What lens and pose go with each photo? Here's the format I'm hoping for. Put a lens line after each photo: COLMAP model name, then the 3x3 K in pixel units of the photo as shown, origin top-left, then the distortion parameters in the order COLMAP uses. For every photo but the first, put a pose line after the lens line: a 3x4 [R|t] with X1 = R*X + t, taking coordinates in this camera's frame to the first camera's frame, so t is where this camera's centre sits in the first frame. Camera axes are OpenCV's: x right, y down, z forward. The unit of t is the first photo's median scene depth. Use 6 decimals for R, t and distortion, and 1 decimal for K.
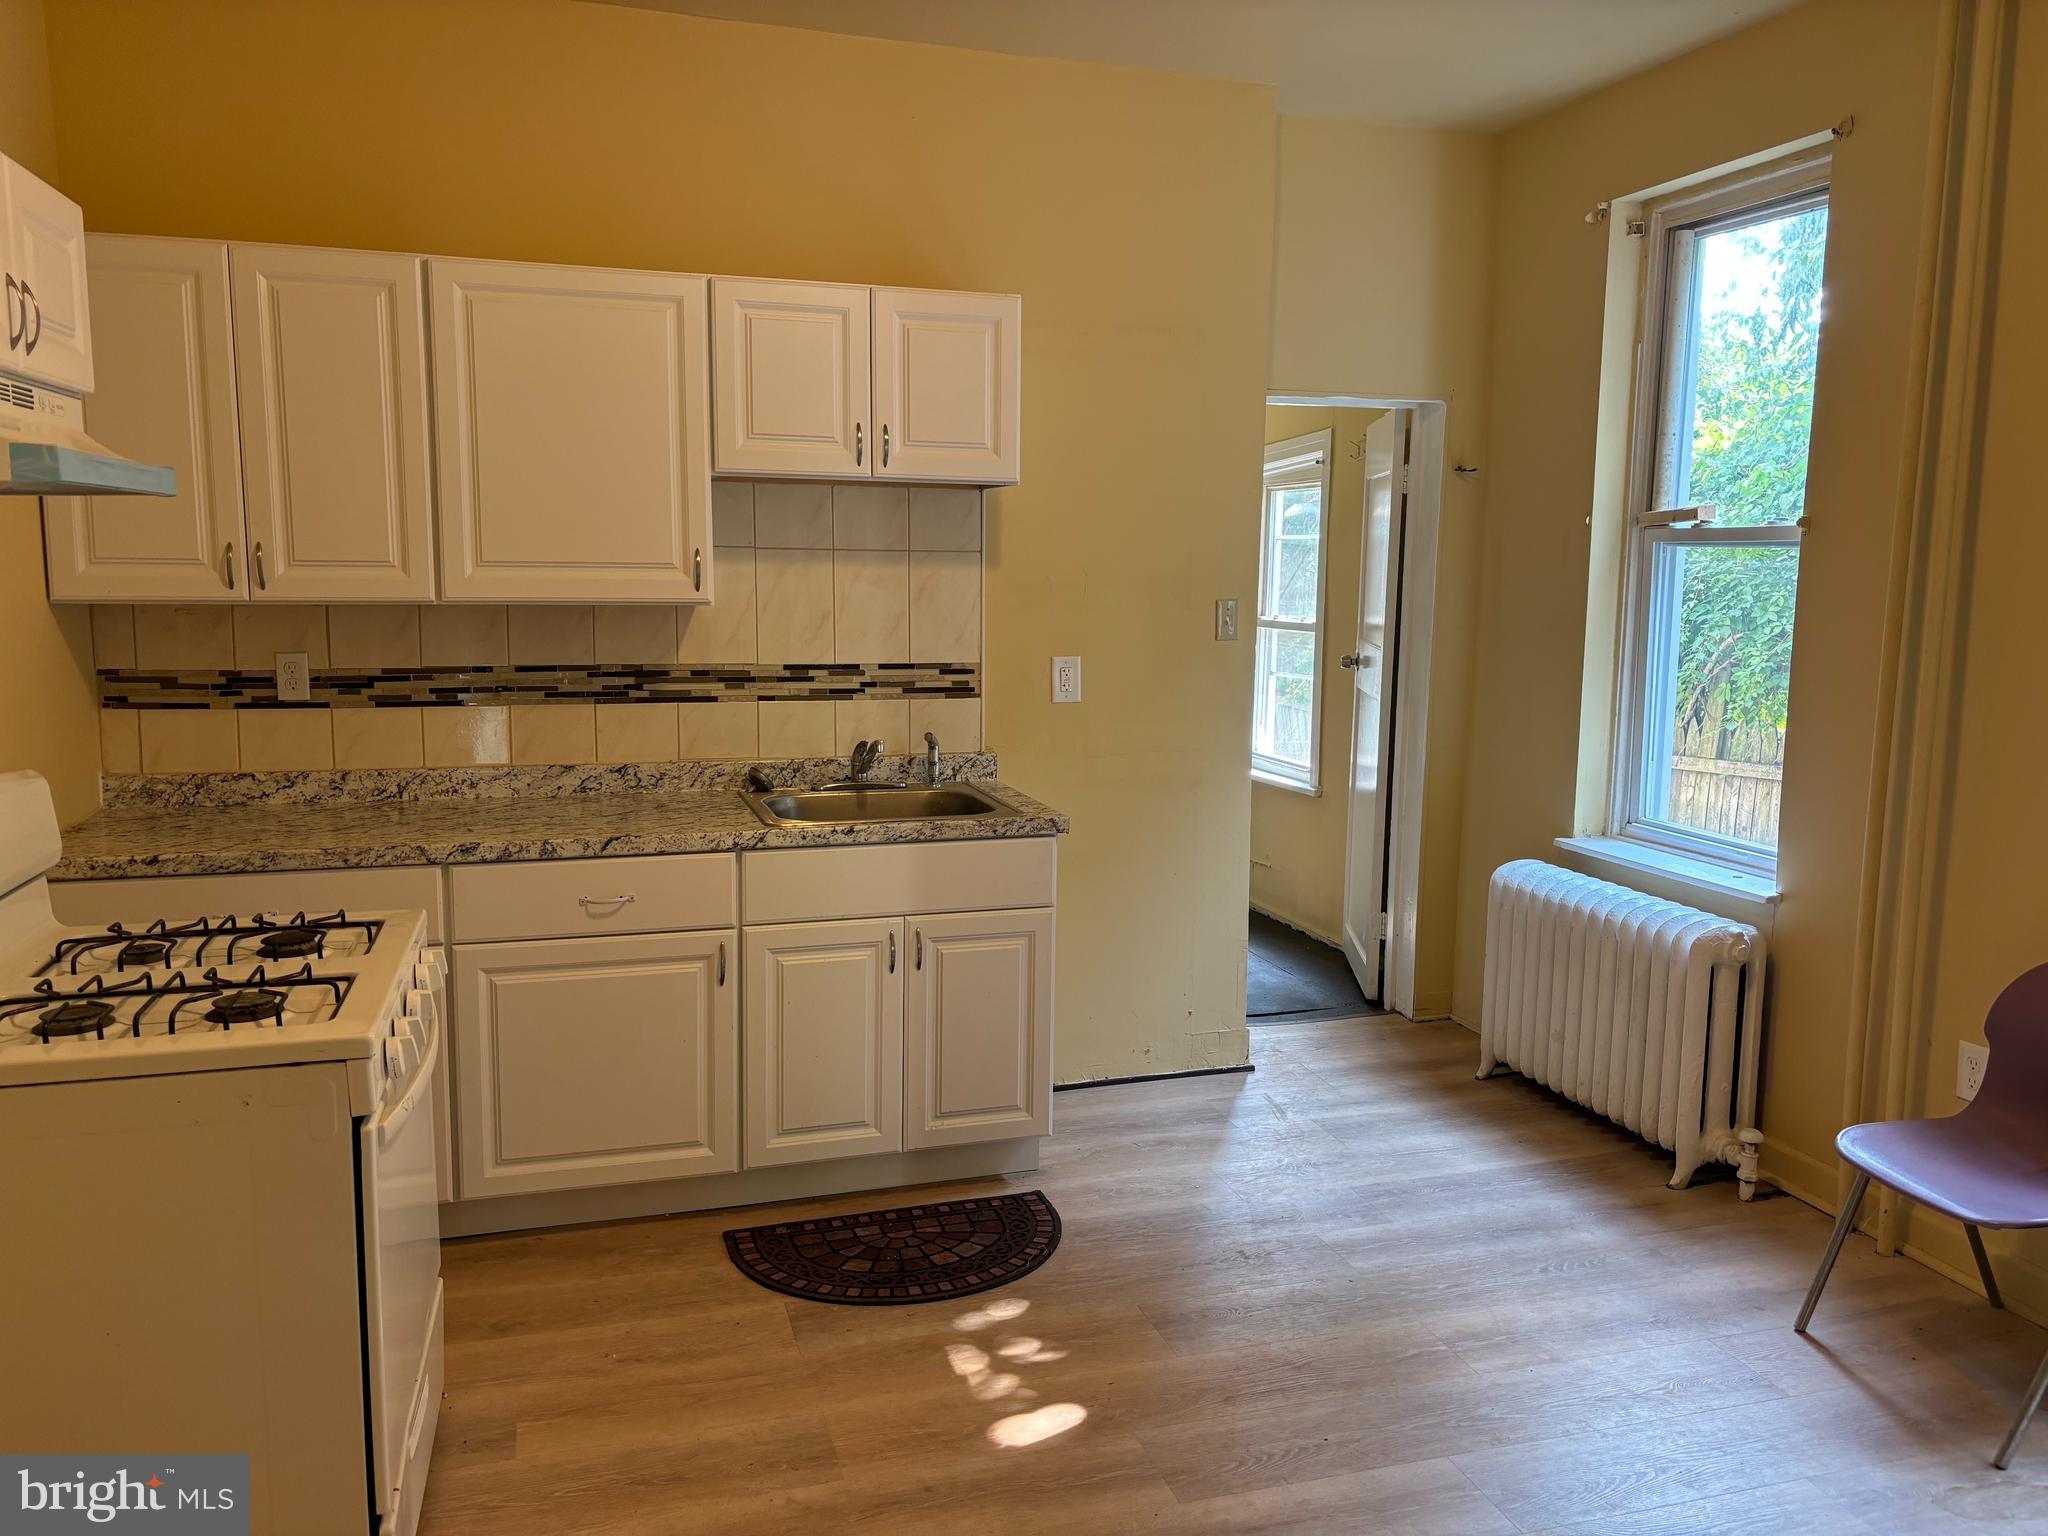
lens RADIAL K [[1549.0, 0, 1030.6], [0, 1549.0, 769.0], [0, 0, 1]] dist [0.039867, -0.029502]
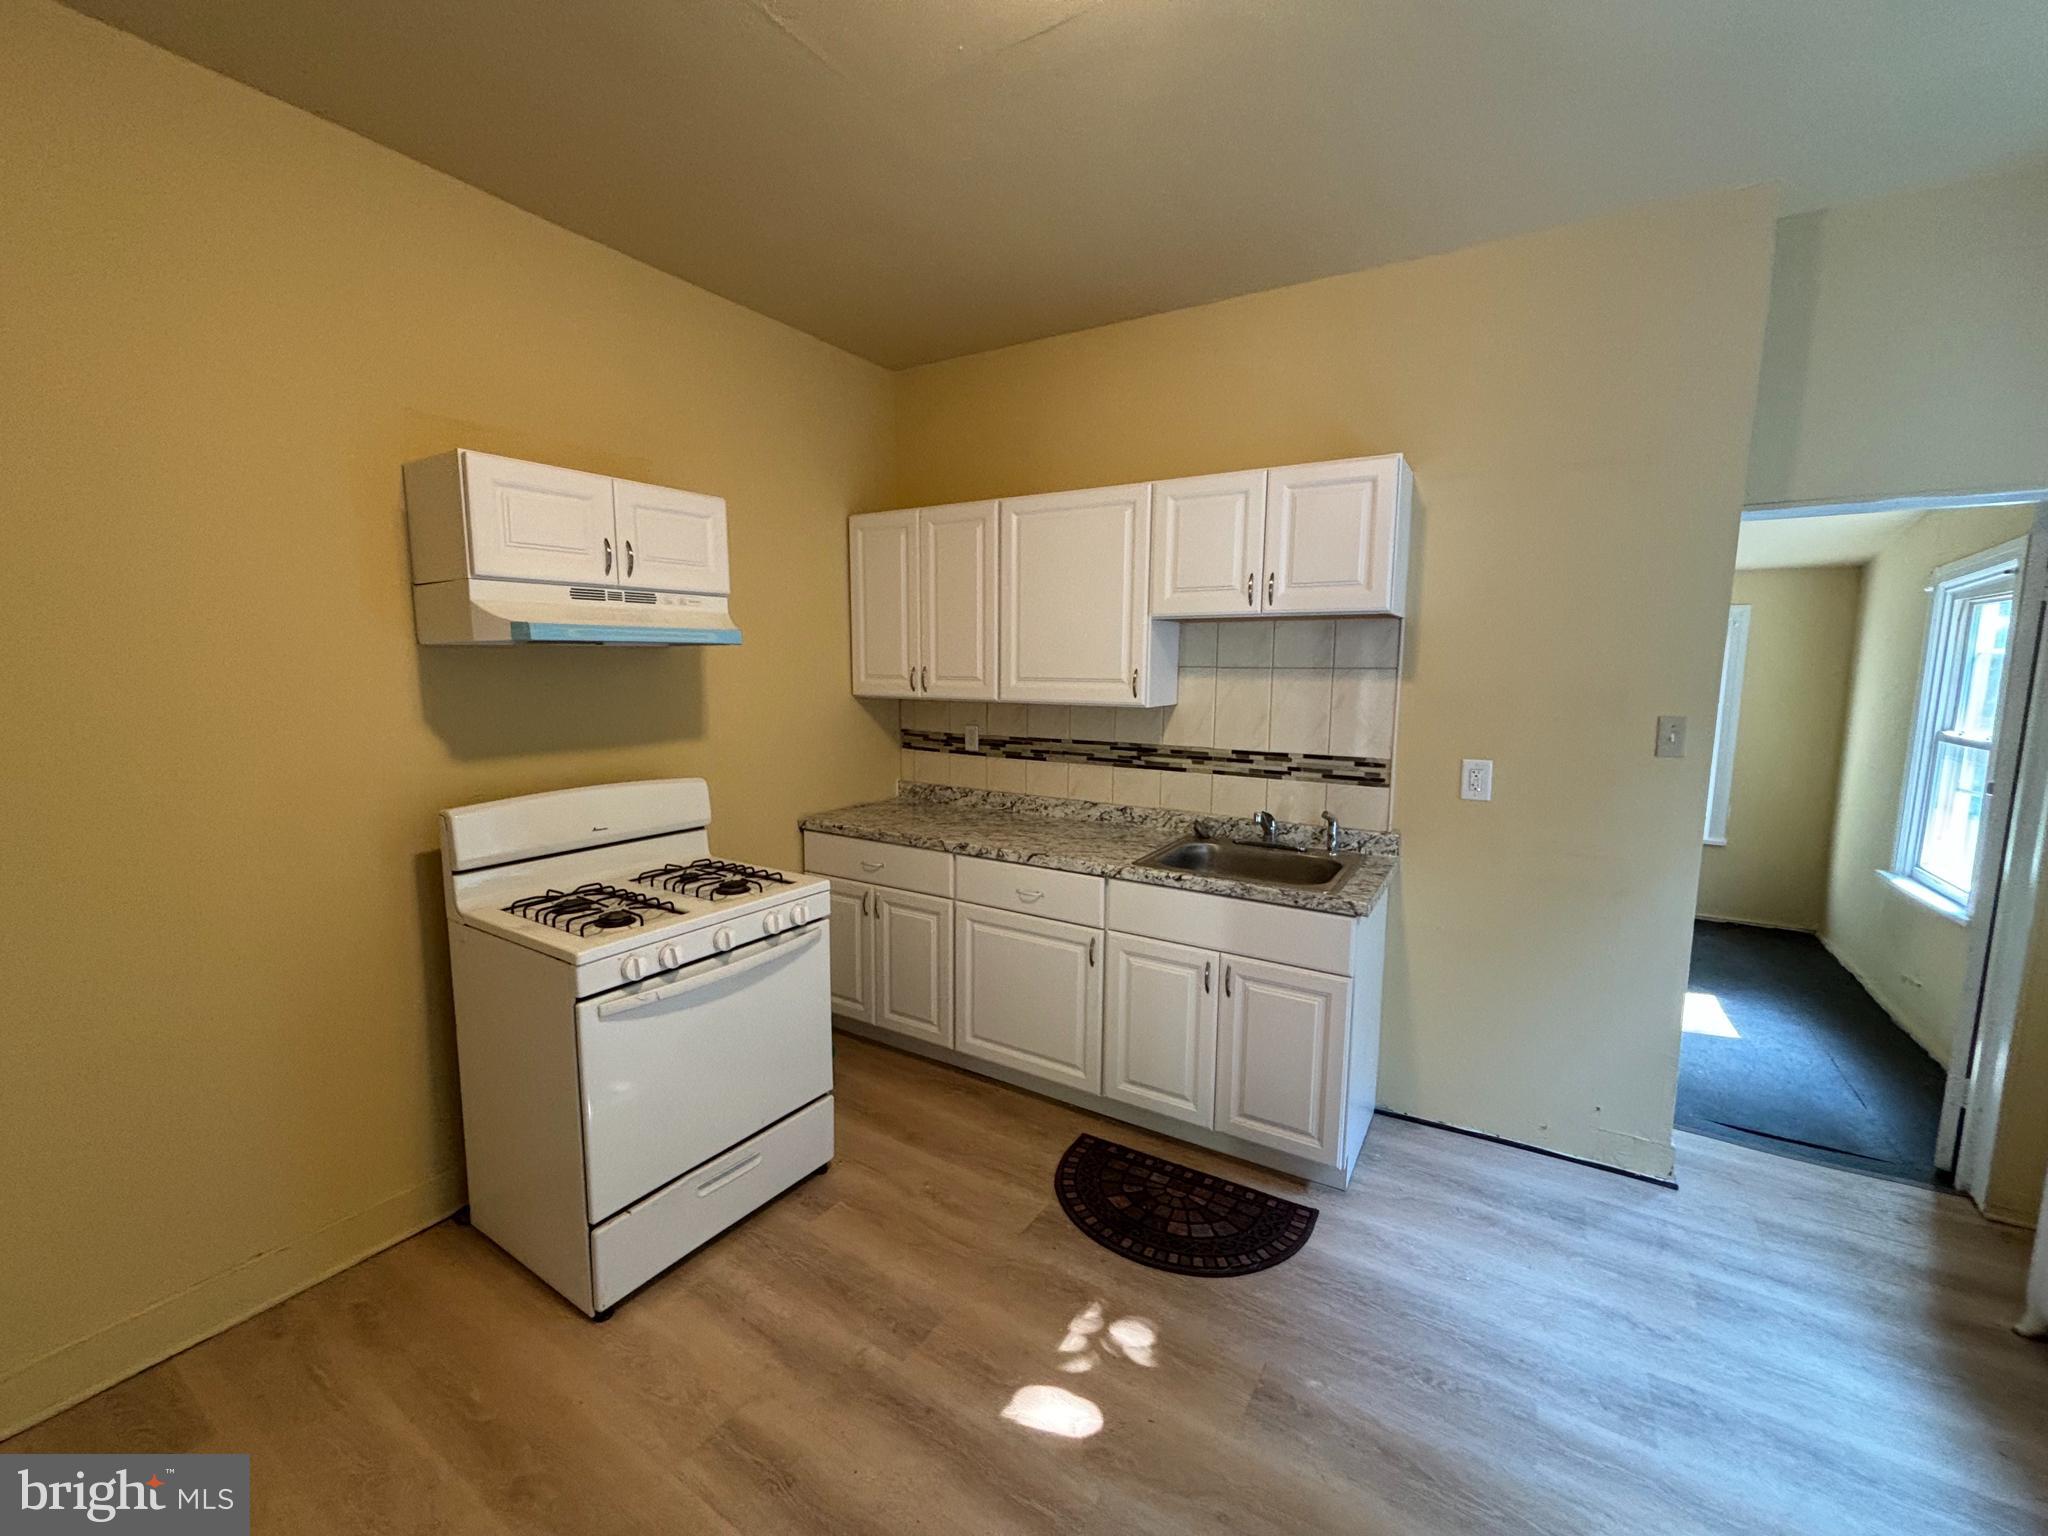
lens RADIAL K [[831.4, 0, 1016.6], [0, 831.4, 760.7], [0, 0, 1]] dist [0.007488, -0.001439]
pose [[0.657493, 0.082570, -0.748922, 0.299973], [-0.101567, 0.994618, 0.020491, -0.057522], [0.746583, 0.062593, 0.662341, 0.385281]]
